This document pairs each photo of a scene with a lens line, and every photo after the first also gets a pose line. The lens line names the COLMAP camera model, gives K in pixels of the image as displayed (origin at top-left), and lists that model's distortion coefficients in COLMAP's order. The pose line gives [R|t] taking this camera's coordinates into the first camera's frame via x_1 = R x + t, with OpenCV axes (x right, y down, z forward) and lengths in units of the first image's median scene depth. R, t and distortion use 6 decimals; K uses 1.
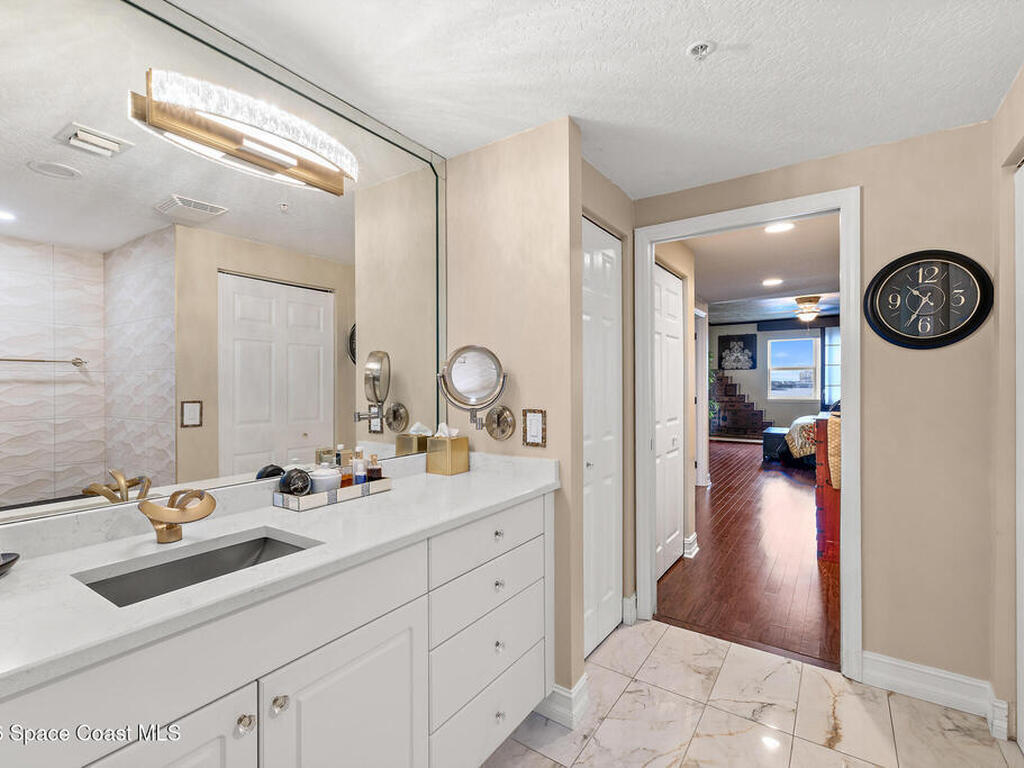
lens RADIAL K [[487.5, 0, 502.6], [0, 487.5, 381.5], [0, 0, 1]] dist [0.002305, 0.001117]
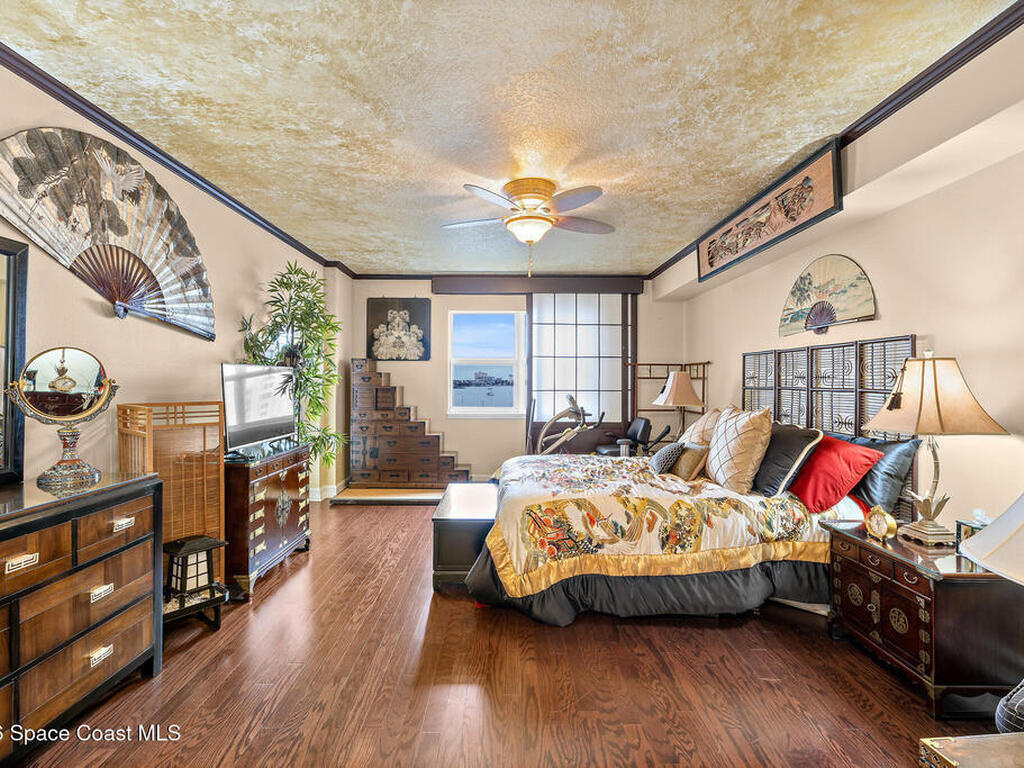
lens RADIAL K [[487.5, 0, 502.6], [0, 487.5, 381.5], [0, 0, 1]] dist [0.002305, 0.001117]
pose [[0.822131, 0.004310, 0.569282, 0.268425], [-0.006231, 0.999980, 0.001429, -0.002742], [-0.569264, -0.004722, 0.822141, 0.489060]]
